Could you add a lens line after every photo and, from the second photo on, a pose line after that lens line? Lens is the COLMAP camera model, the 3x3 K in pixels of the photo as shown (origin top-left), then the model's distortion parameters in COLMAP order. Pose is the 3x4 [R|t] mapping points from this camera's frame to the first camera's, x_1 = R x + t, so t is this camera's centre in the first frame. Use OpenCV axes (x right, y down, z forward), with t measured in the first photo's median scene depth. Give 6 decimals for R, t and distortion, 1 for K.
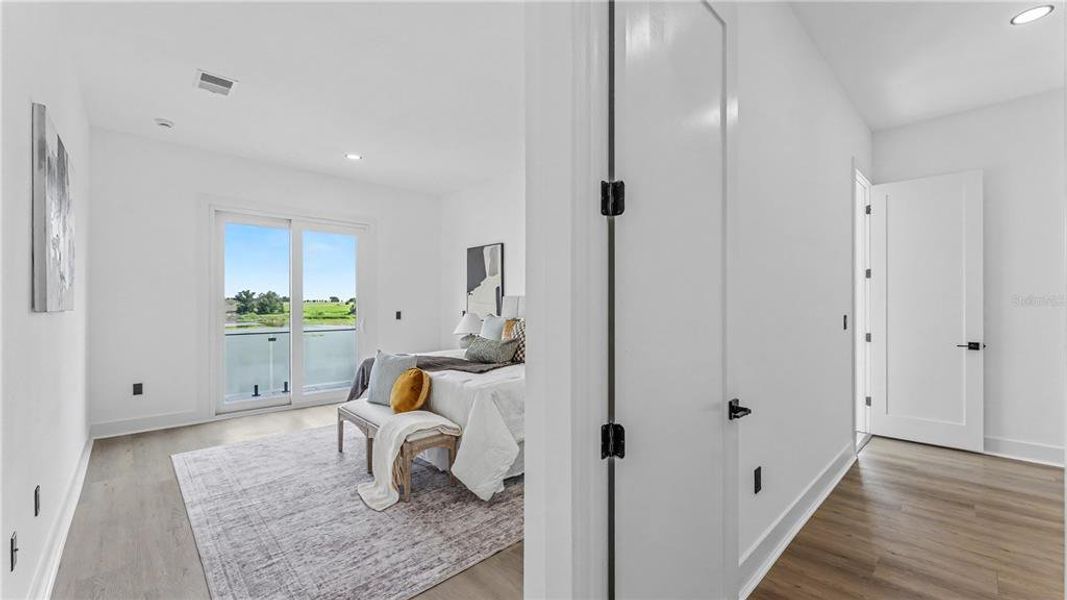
lens RADIAL K [[427.4, 0, 535.0], [0, 427.4, 297.0], [0, 0, 1]] dist [0.001818, 0.000115]
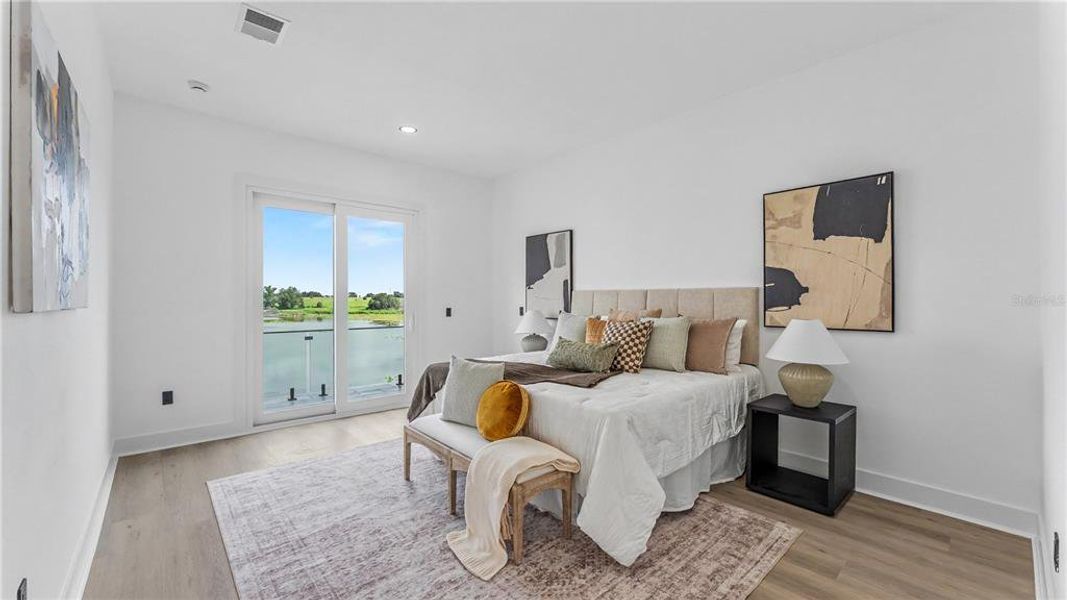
lens RADIAL K [[425.2, 0, 534.9], [0, 425.2, 292.2], [0, 0, 1]] dist [-0.001415, -0.000049]
pose [[0.999491, -0.000288, -0.031914, -0.189140], [0.000273, 1.000000, -0.000473, 0.002551], [0.031914, 0.000464, 0.999491, 0.198220]]
